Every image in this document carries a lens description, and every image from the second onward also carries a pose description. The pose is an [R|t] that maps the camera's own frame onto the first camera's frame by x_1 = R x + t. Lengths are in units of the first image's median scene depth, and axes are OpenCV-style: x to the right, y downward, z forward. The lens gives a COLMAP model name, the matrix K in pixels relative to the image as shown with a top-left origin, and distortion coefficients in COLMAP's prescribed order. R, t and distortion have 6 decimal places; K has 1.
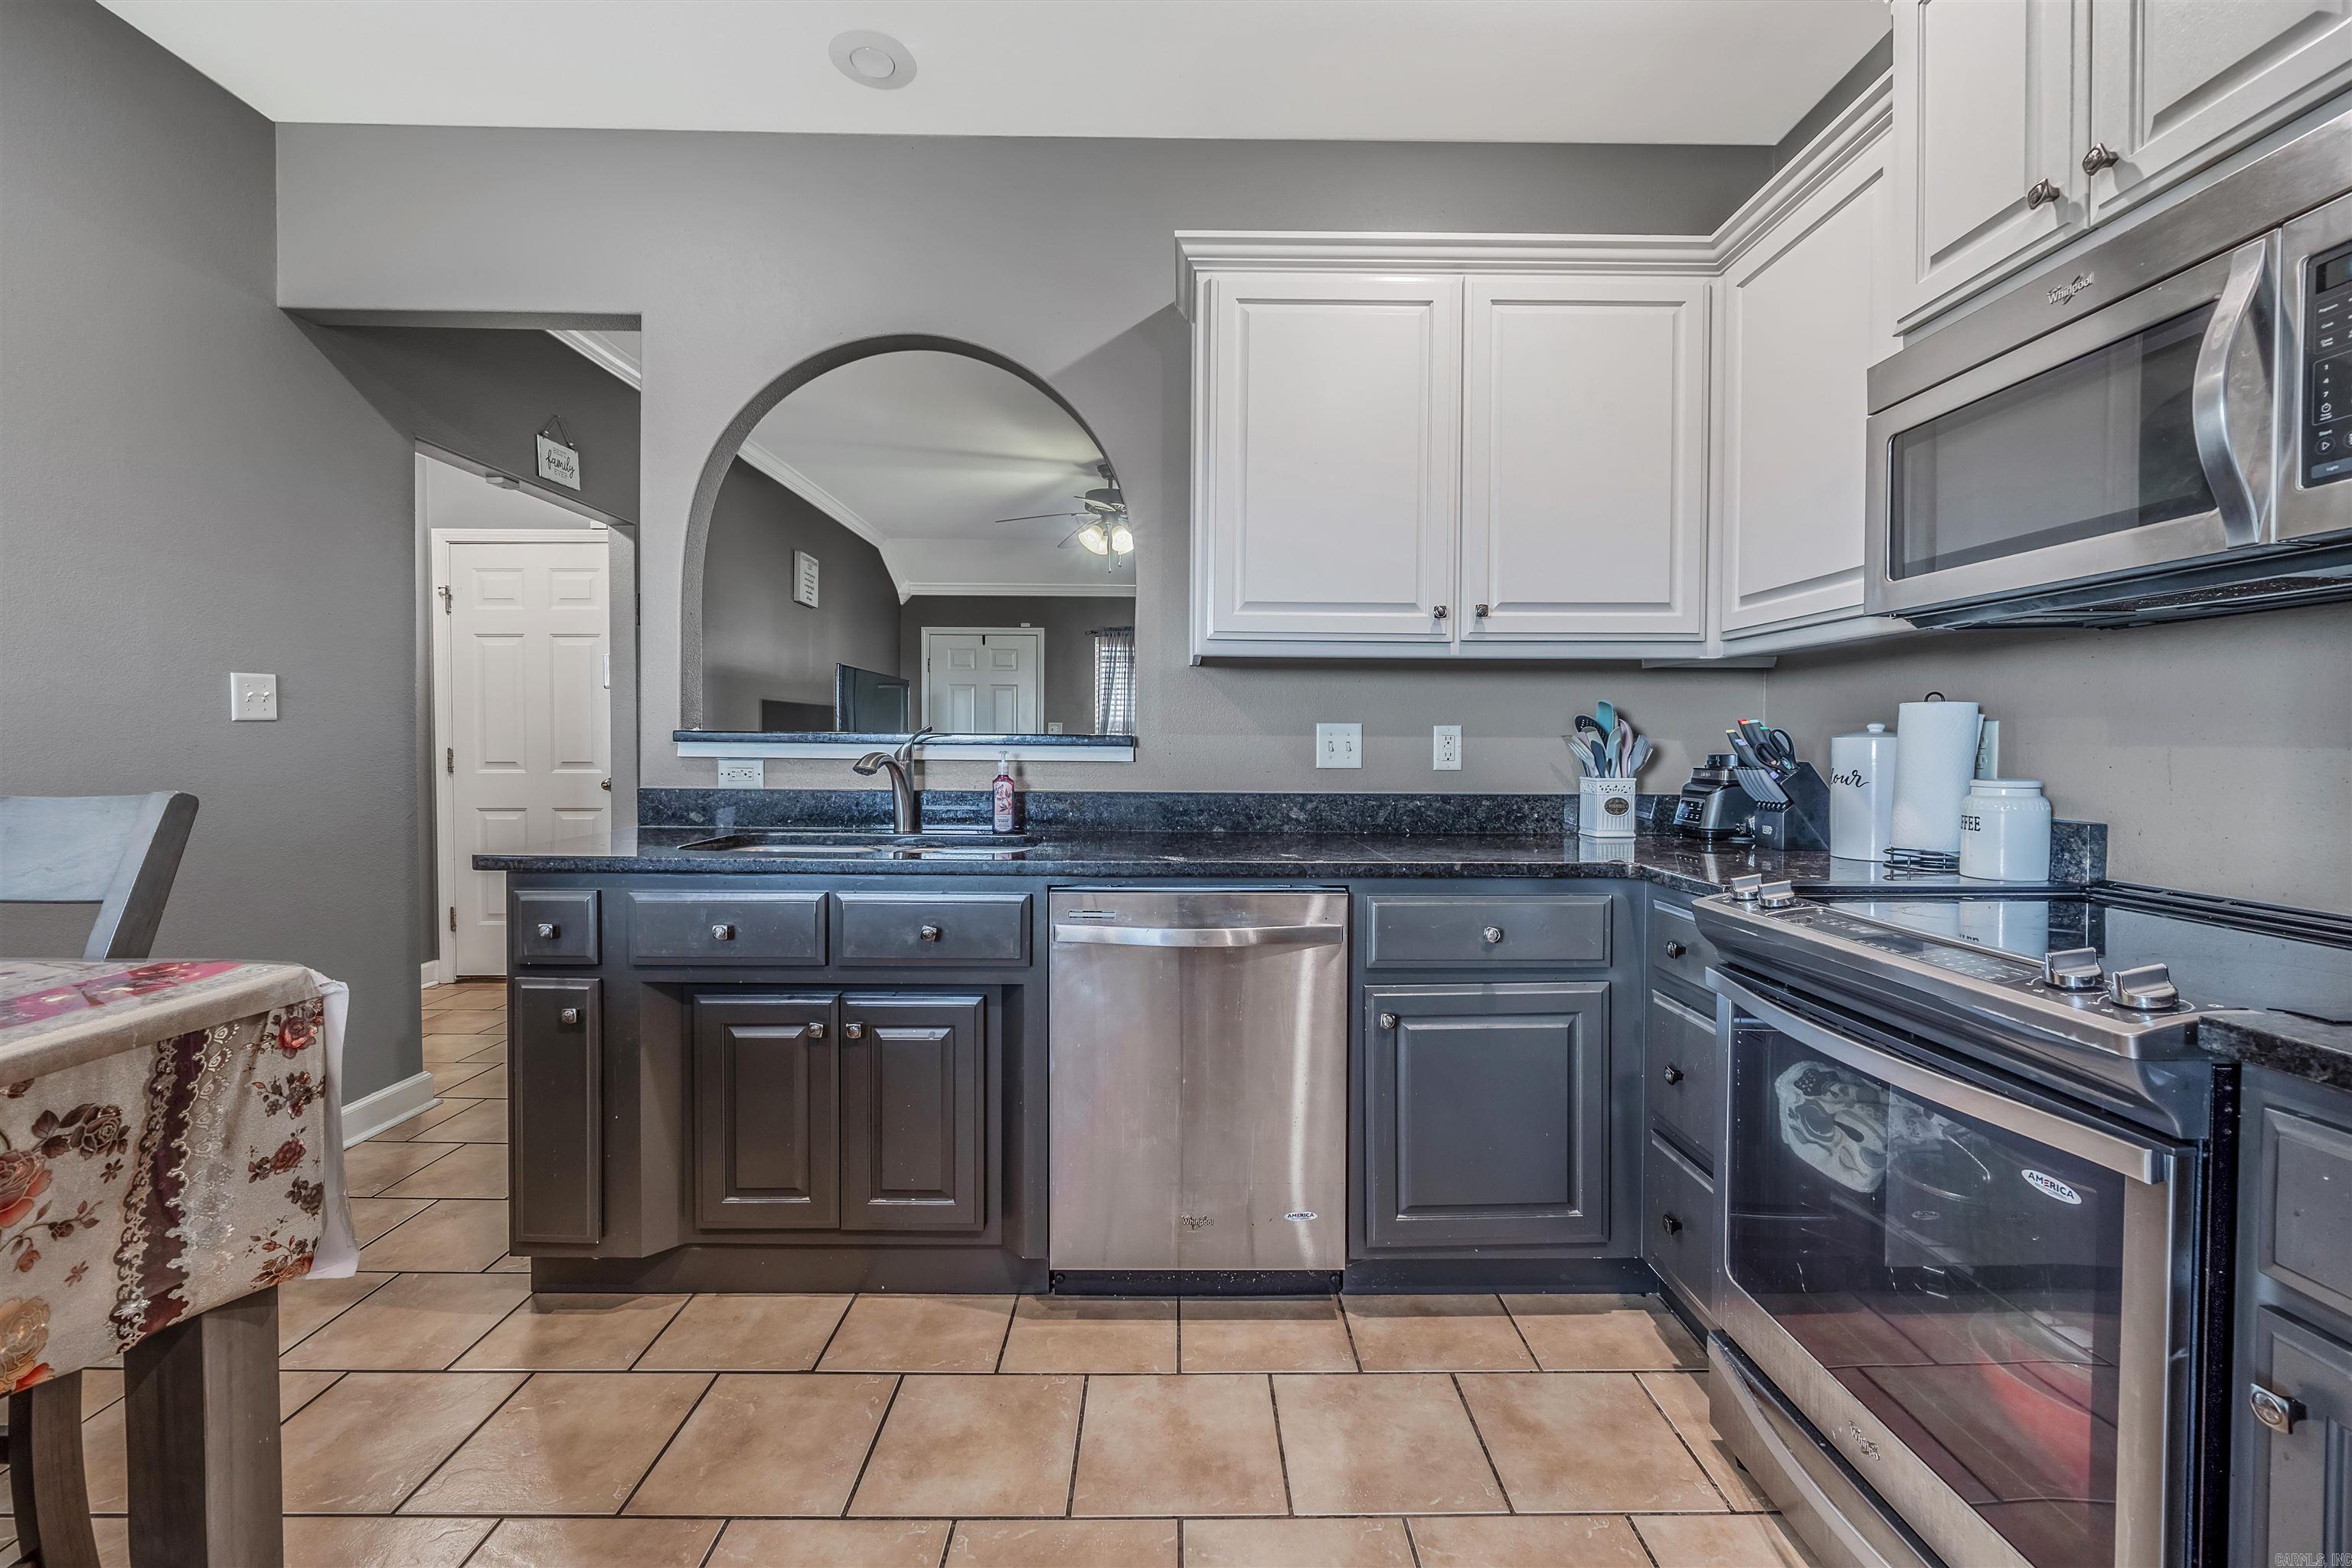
lens RADIAL K [[979.0, 0, 1180.9], [0, 979.0, 766.2], [0, 0, 1]] dist [-0.001133, 0.000460]
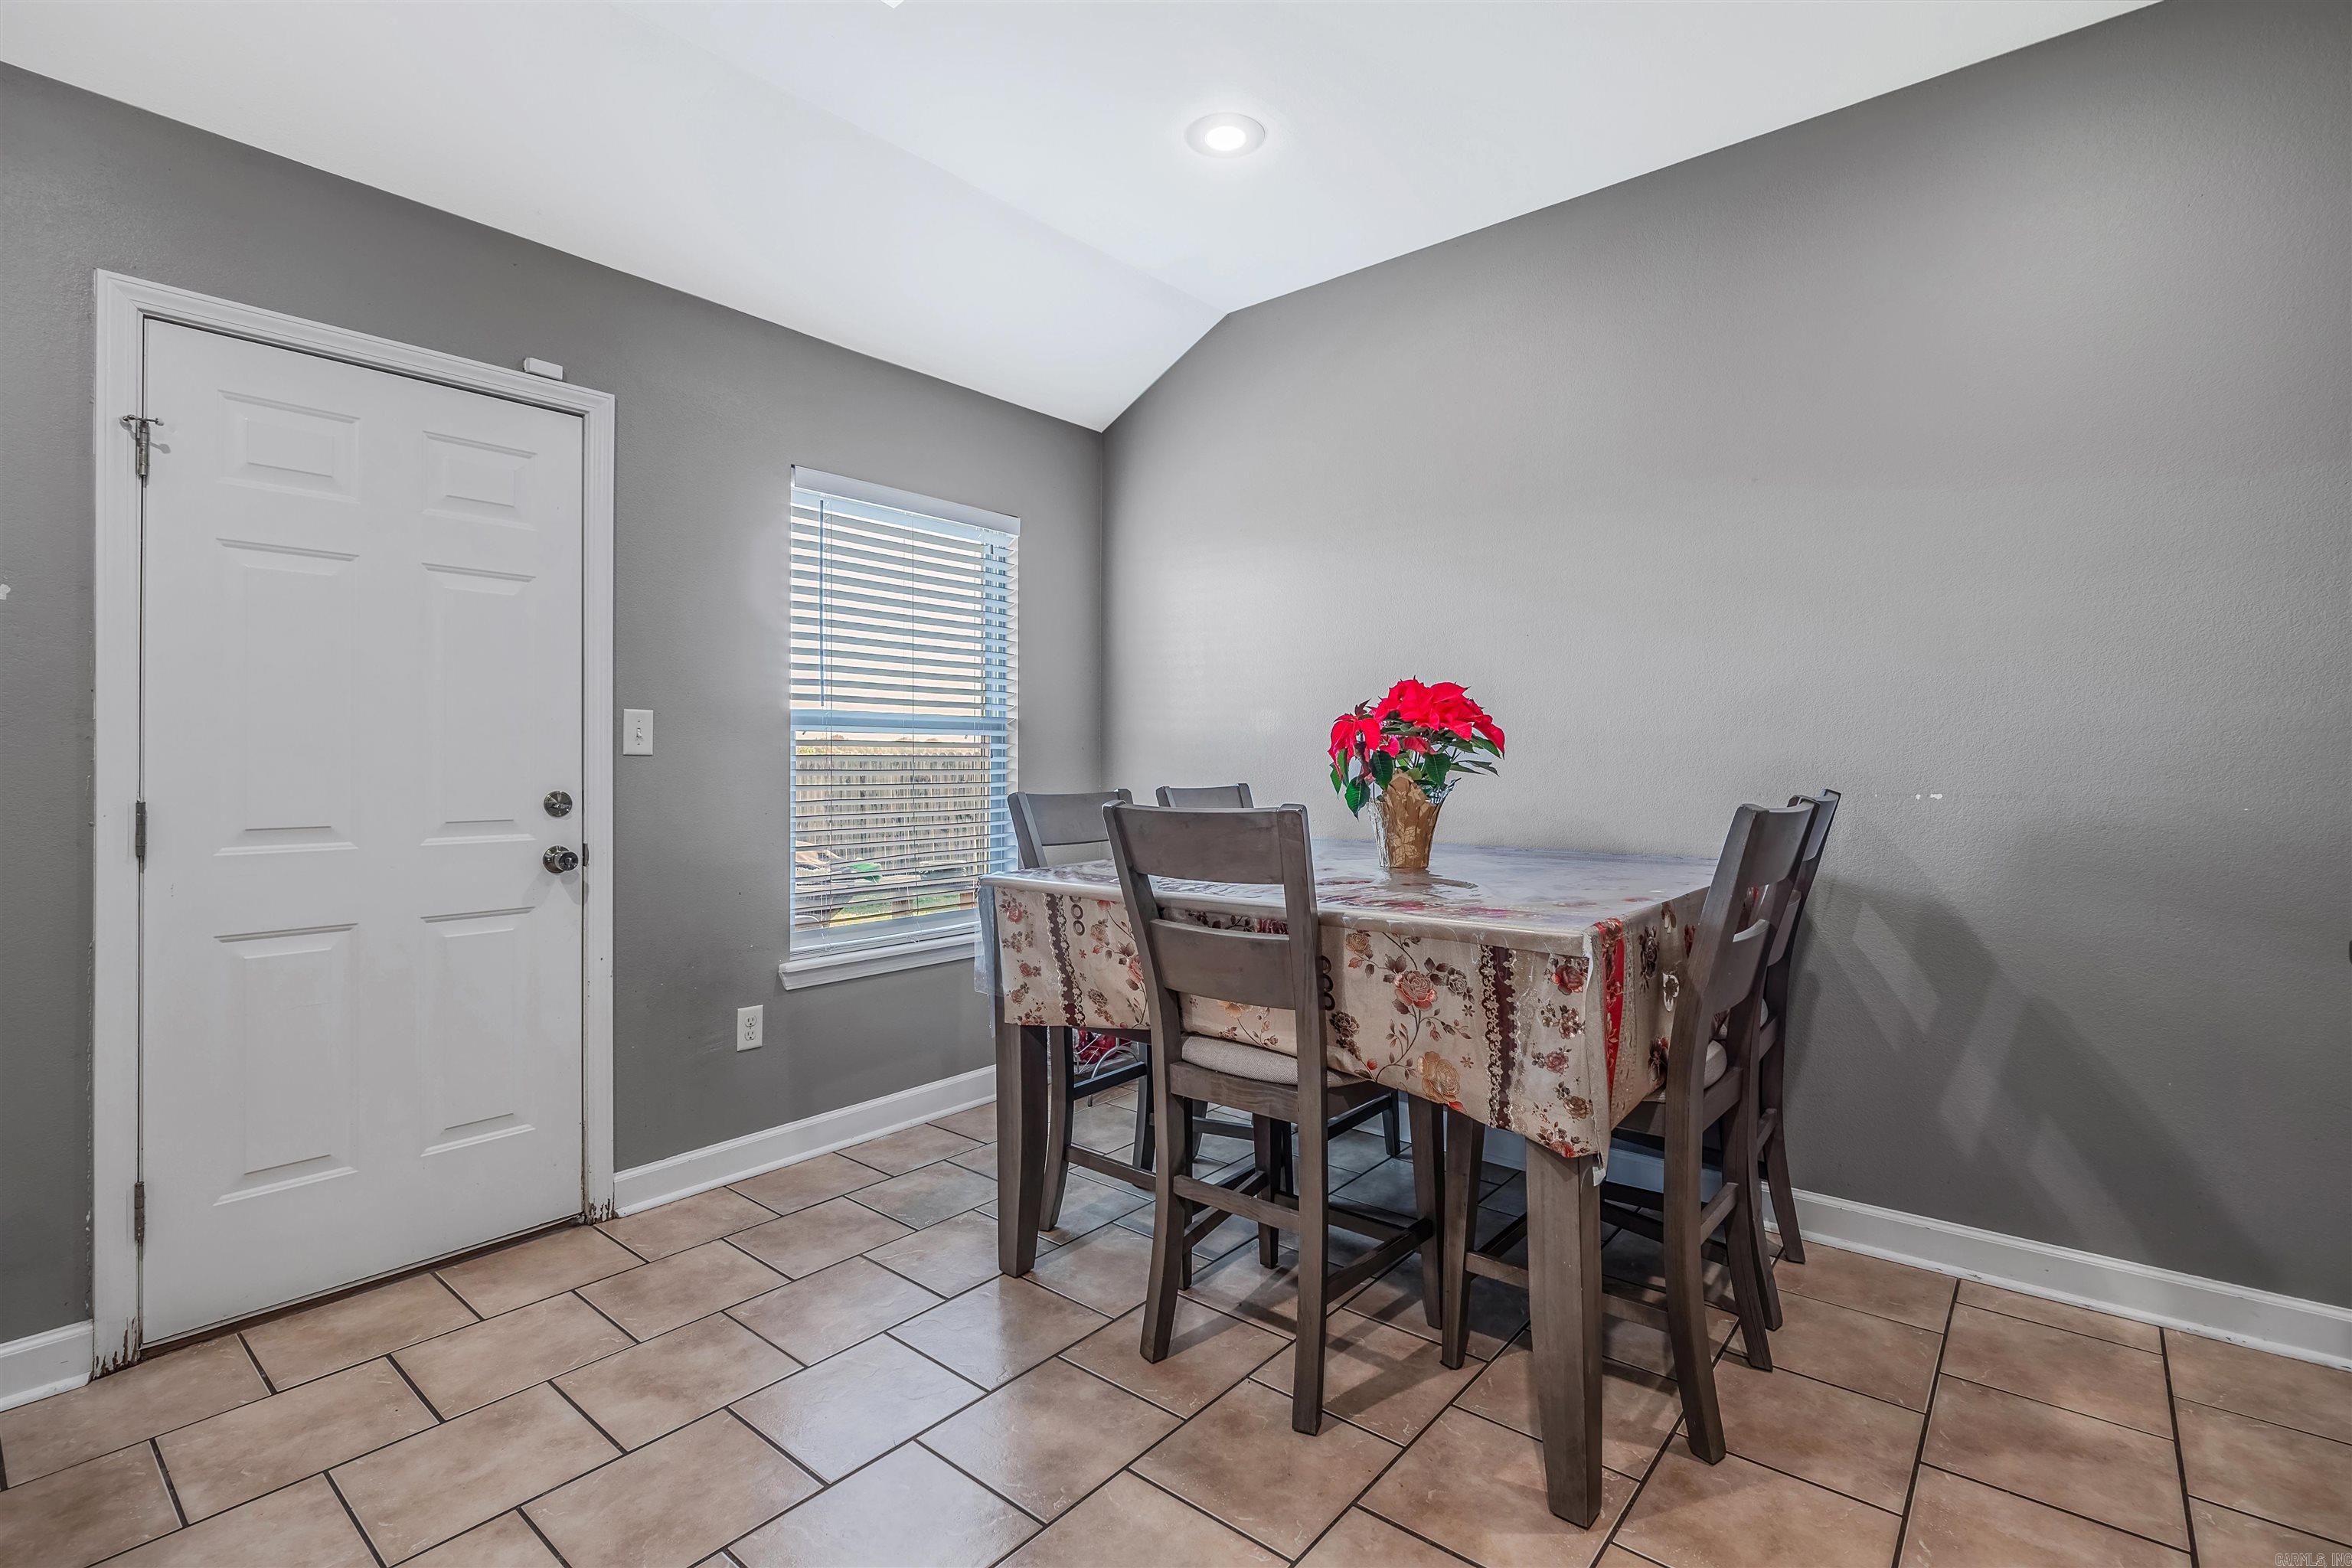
lens RADIAL K [[1075.7, 0, 1174.3], [0, 1075.7, 773.2], [0, 0, 1]] dist [-0.003476, -0.000482]
pose [[-0.650762, -0.000281, -0.759281, 0.664560], [-0.021139, 0.999619, 0.017748, -0.031228], [0.758987, 0.027600, -0.650520, 1.727570]]
